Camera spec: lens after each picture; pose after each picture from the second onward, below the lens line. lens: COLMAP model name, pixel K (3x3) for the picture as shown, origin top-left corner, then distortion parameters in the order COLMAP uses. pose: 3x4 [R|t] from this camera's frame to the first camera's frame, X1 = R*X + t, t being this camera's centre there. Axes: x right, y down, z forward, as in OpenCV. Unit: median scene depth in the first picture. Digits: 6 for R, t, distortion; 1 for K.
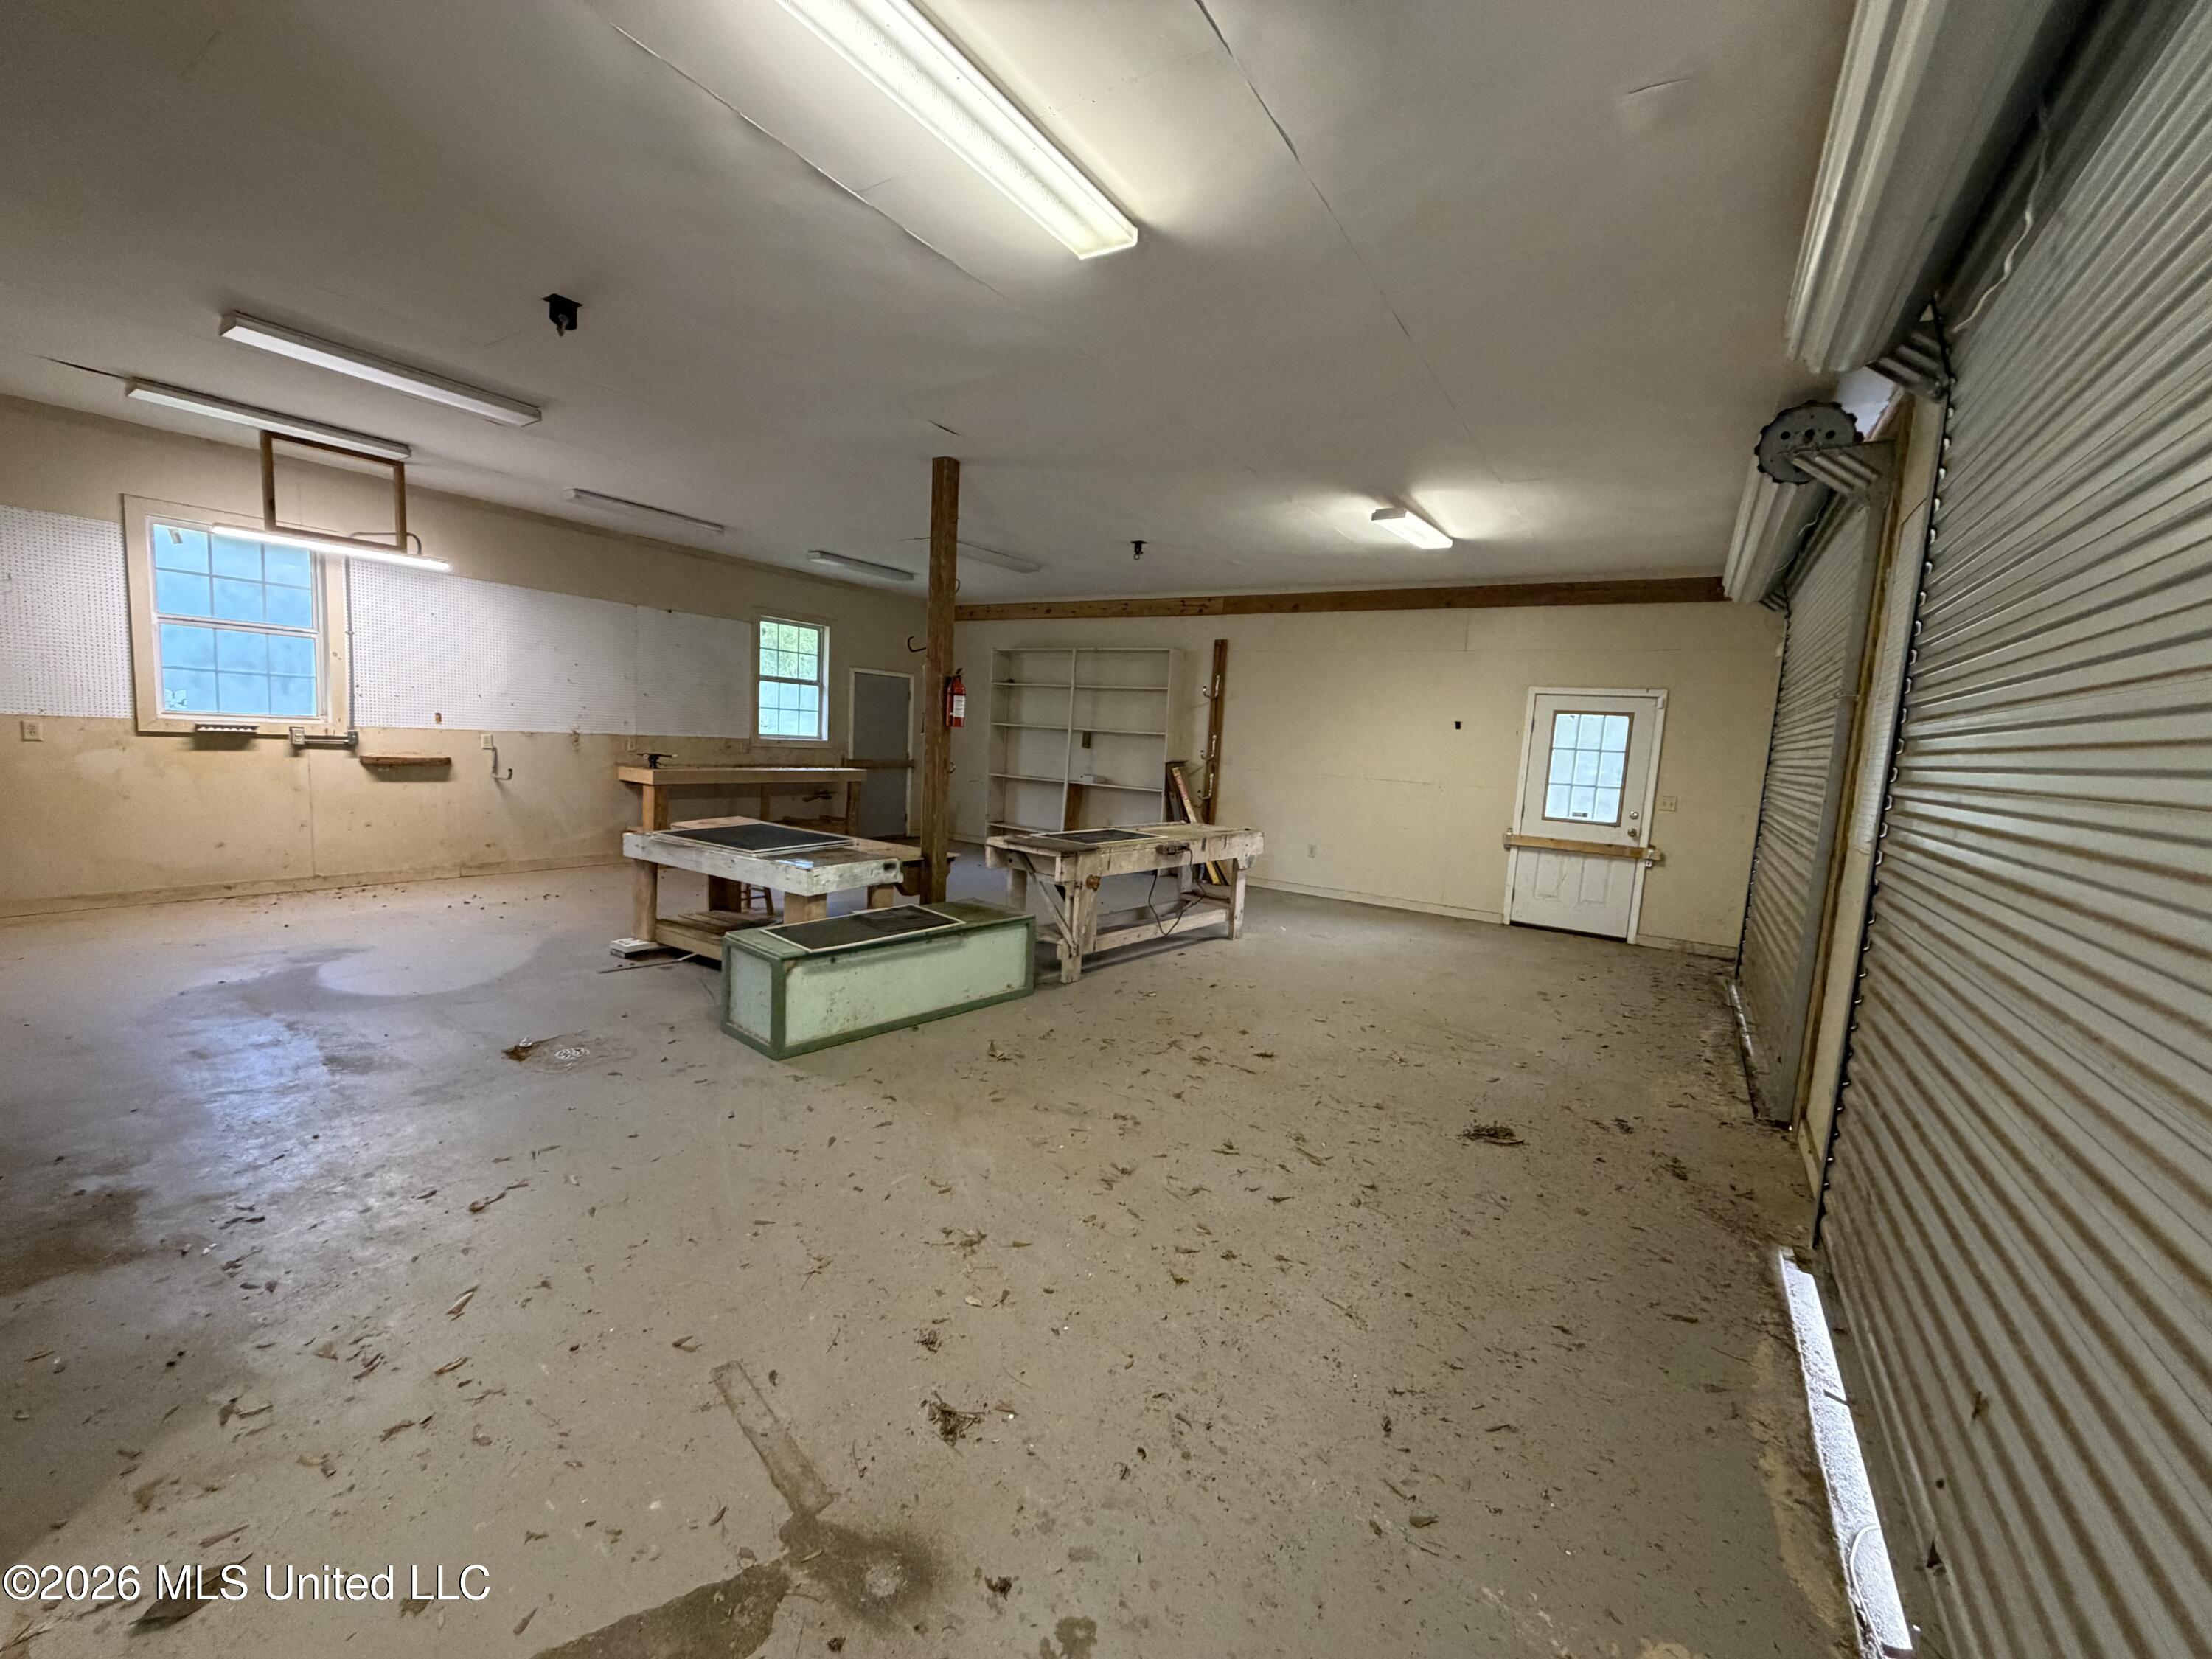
lens RADIAL K [[883.5, 0, 1101.9], [0, 883.5, 831.1], [0, 0, 1]] dist [0.000083, 0.000471]
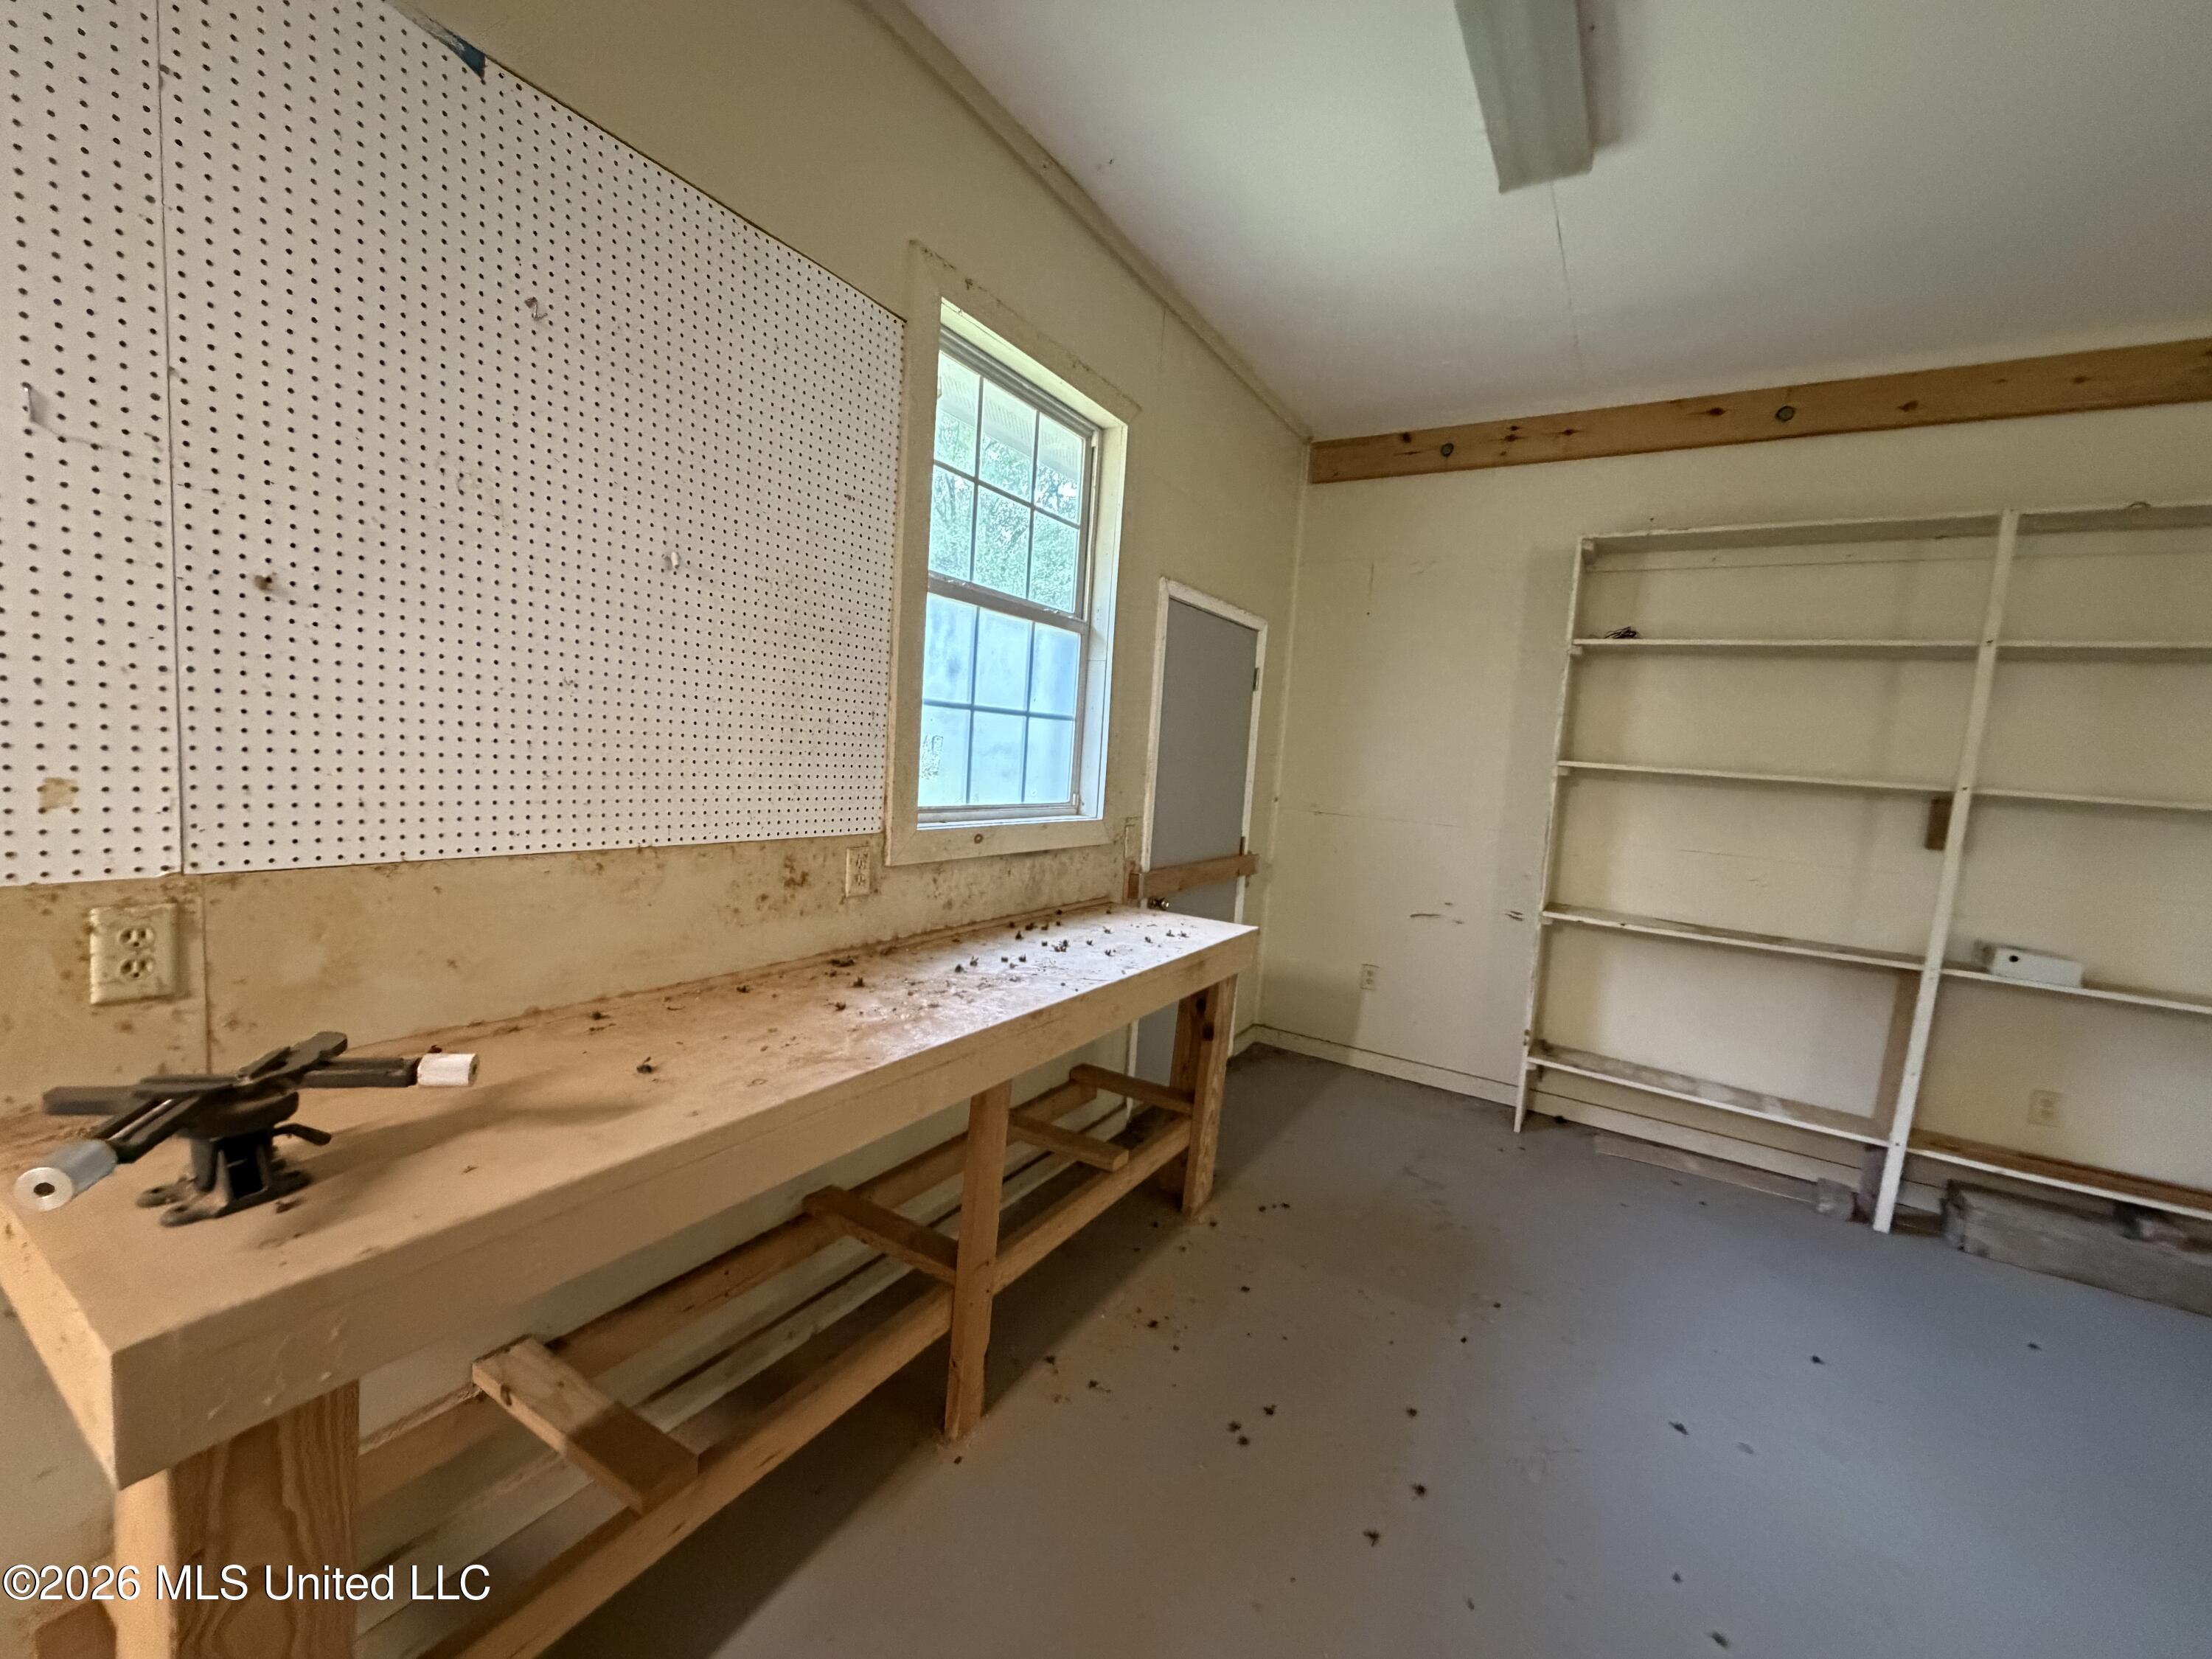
lens RADIAL K [[883.5, 0, 1101.9], [0, 883.5, 831.1], [0, 0, 1]] dist [0.000083, 0.000471]
pose [[0.999548, 0.012867, 0.027158, -0.321080], [-0.012802, 0.999915, -0.002559, -0.098057], [-0.027189, 0.002210, 0.999628, 0.708718]]
